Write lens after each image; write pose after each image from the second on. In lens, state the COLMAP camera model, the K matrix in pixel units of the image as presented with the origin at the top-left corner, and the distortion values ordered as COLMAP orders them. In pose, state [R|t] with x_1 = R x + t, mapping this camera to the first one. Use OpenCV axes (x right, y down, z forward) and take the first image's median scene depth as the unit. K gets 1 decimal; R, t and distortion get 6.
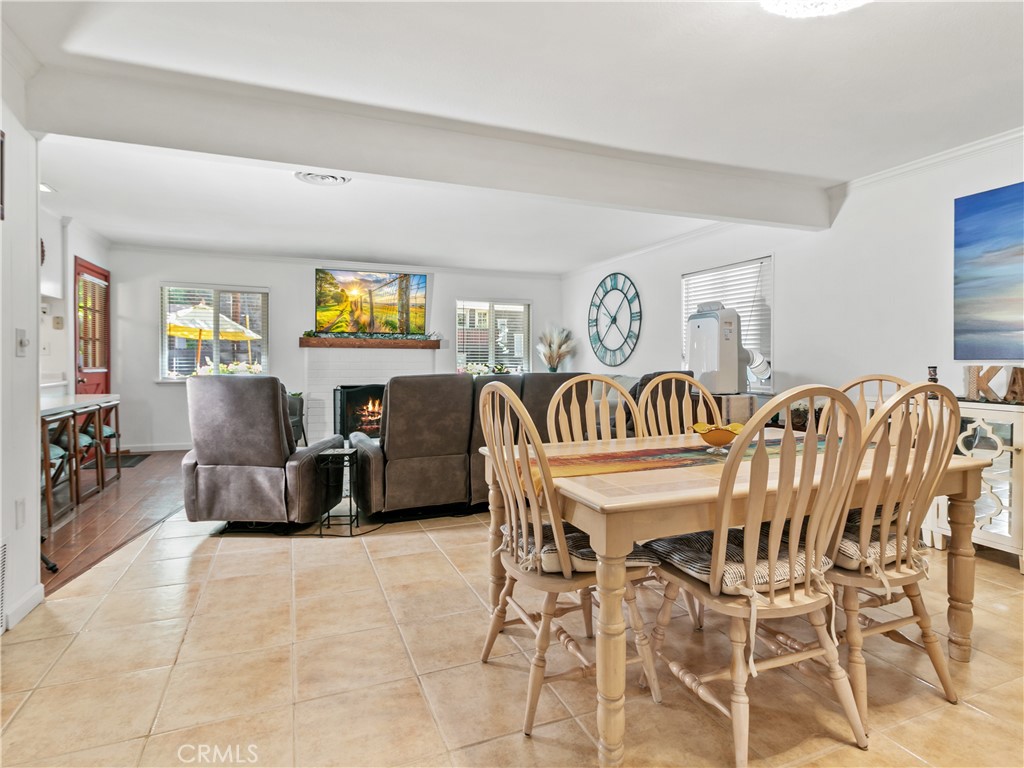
lens RADIAL K [[544.7, 0, 508.2], [0, 544.7, 364.3], [0, 0, 1]] dist [-0.000131, 0.000102]
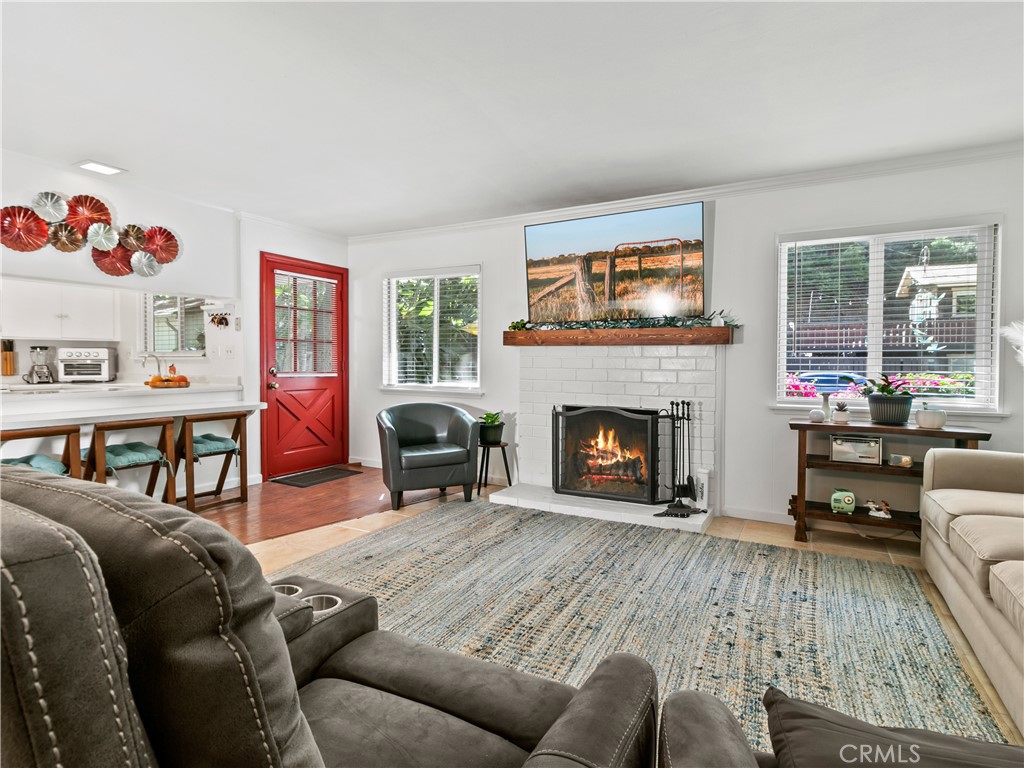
lens RADIAL K [[534.3, 0, 509.7], [0, 534.3, 379.4], [0, 0, 1]] dist [0.000352, 0.000195]
pose [[0.627702, 0.024178, -0.778078, 0.139095], [-0.008096, 0.999666, 0.024532, -0.005501], [0.778412, -0.009099, 0.627688, 0.565866]]
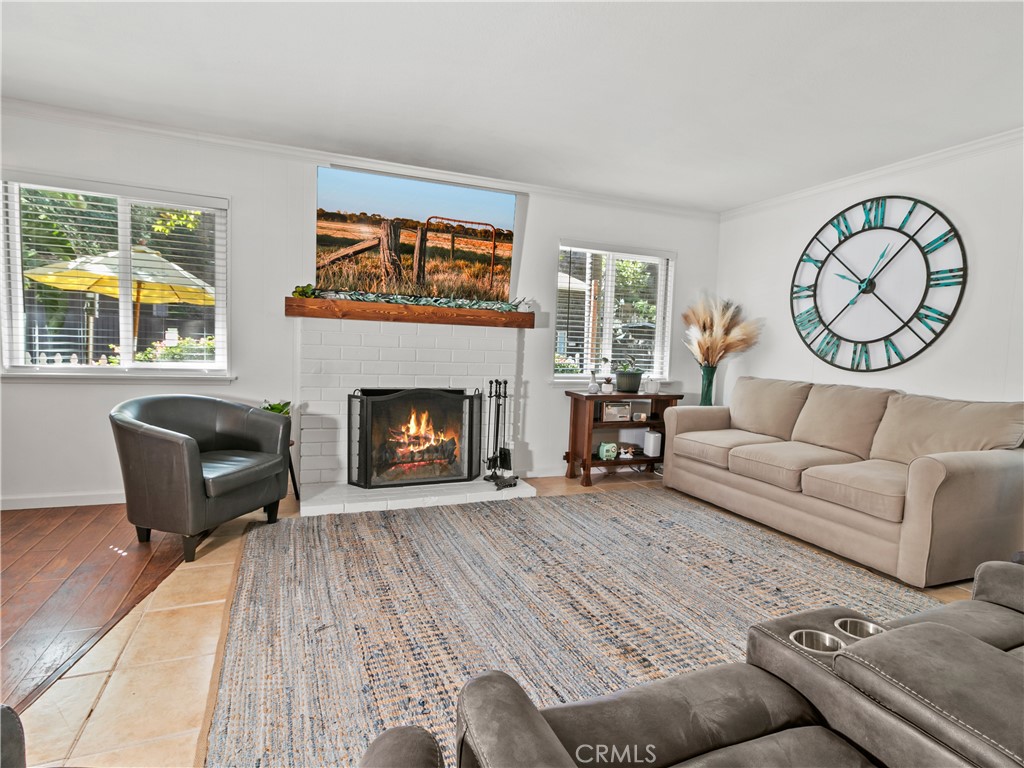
lens RADIAL K [[534.3, 0, 509.7], [0, 534.3, 379.4], [0, 0, 1]] dist [0.000352, 0.000195]
pose [[0.999381, 0.035078, 0.002505, -0.159313], [-0.035166, 0.997244, 0.065325, -0.010903], [-0.000206, -0.065373, 0.997861, 0.461976]]
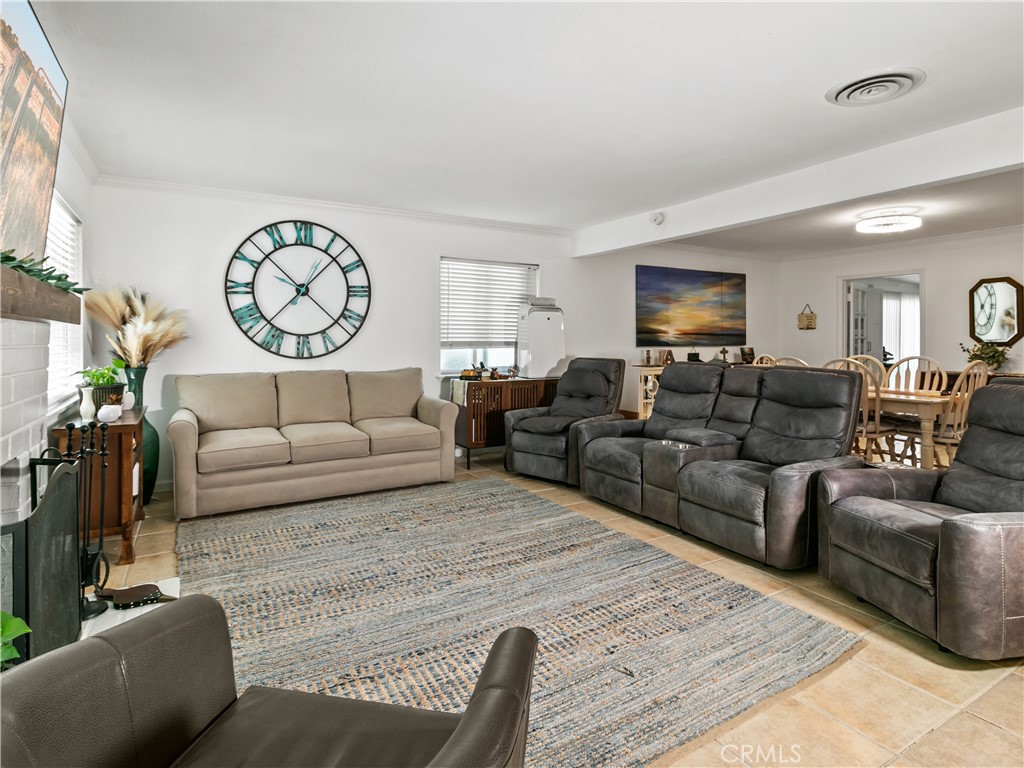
lens RADIAL K [[550.6, 0, 513.9], [0, 550.6, 339.5], [0, 0, 1]] dist [0.001065, 0.000117]
pose [[-0.147900, 0.000762, 0.989002, -0.518517], [0.006284, 0.999980, 0.000169, -0.018350], [-0.988982, 0.006240, -0.147902, 0.839171]]
